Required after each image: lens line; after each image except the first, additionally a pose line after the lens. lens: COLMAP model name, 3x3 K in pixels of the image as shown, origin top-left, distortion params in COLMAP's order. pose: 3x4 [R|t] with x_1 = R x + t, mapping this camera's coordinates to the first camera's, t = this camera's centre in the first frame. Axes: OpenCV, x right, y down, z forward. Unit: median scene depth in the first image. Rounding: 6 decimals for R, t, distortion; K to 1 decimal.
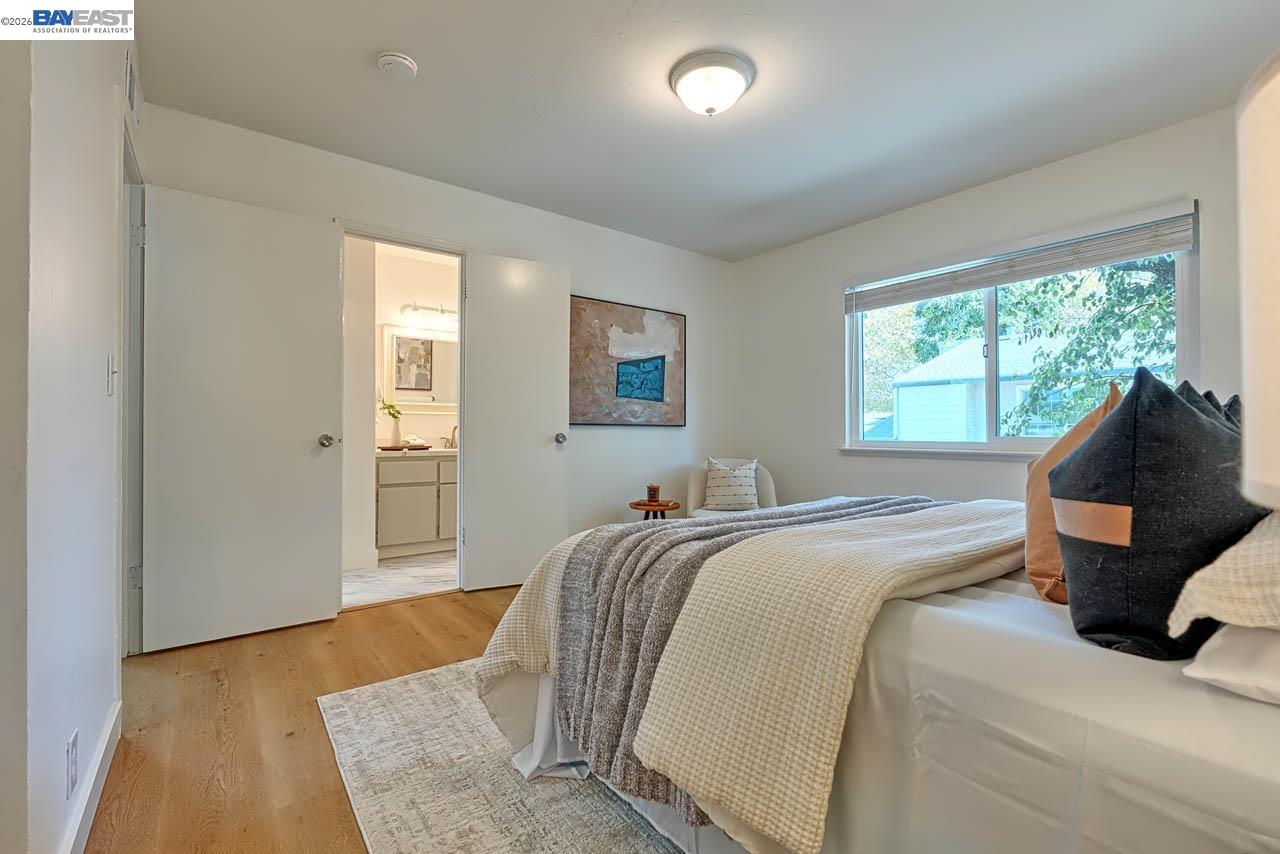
lens RADIAL K [[555.1, 0, 640.0], [0, 555.1, 427.0], [0, 0, 1]] dist [-0.006672, 0.000438]
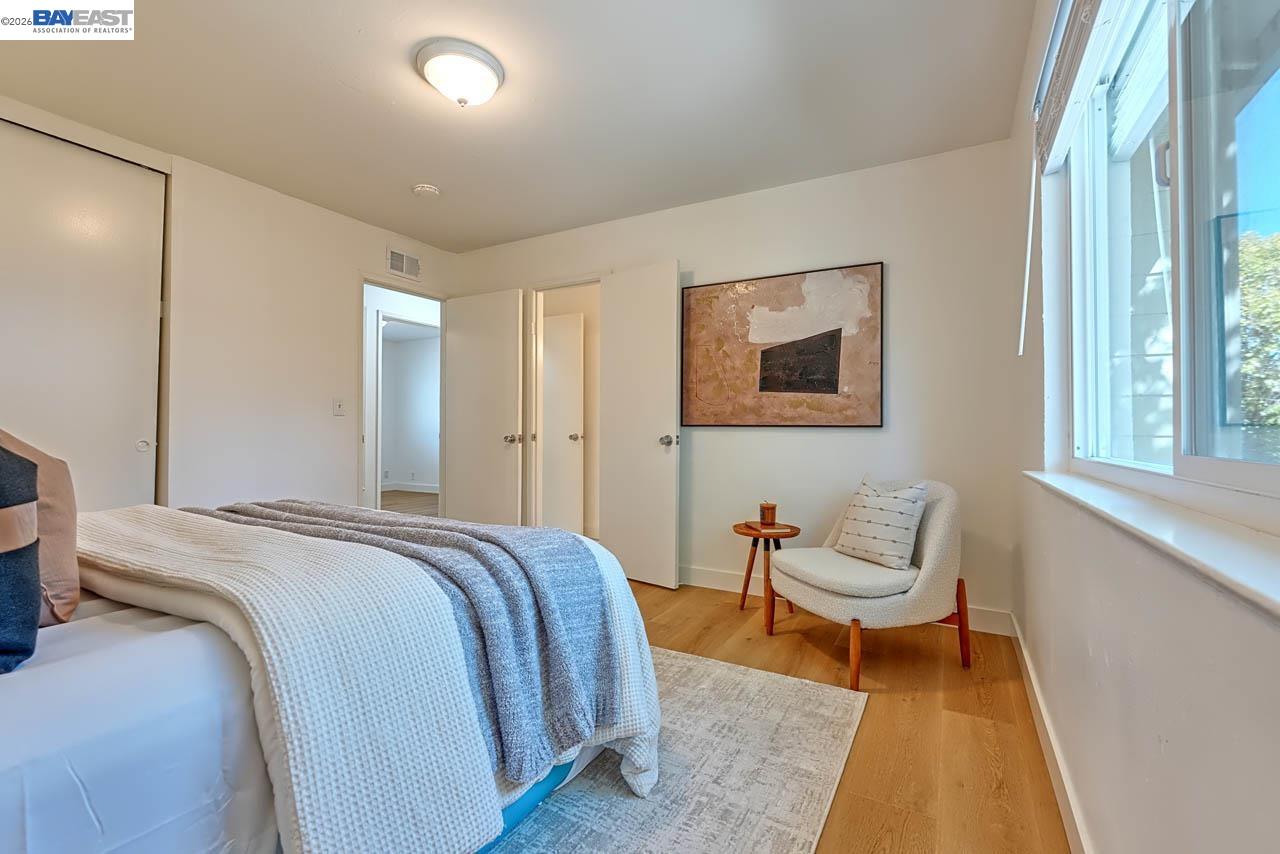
lens RADIAL K [[555.1, 0, 640.0], [0, 555.1, 427.0], [0, 0, 1]] dist [-0.006672, 0.000438]
pose [[0.383688, -0.007910, -0.923429, 0.648975], [0.003151, 0.999969, -0.007257, 0.003194], [0.923457, -0.000125, 0.383701, 0.519294]]
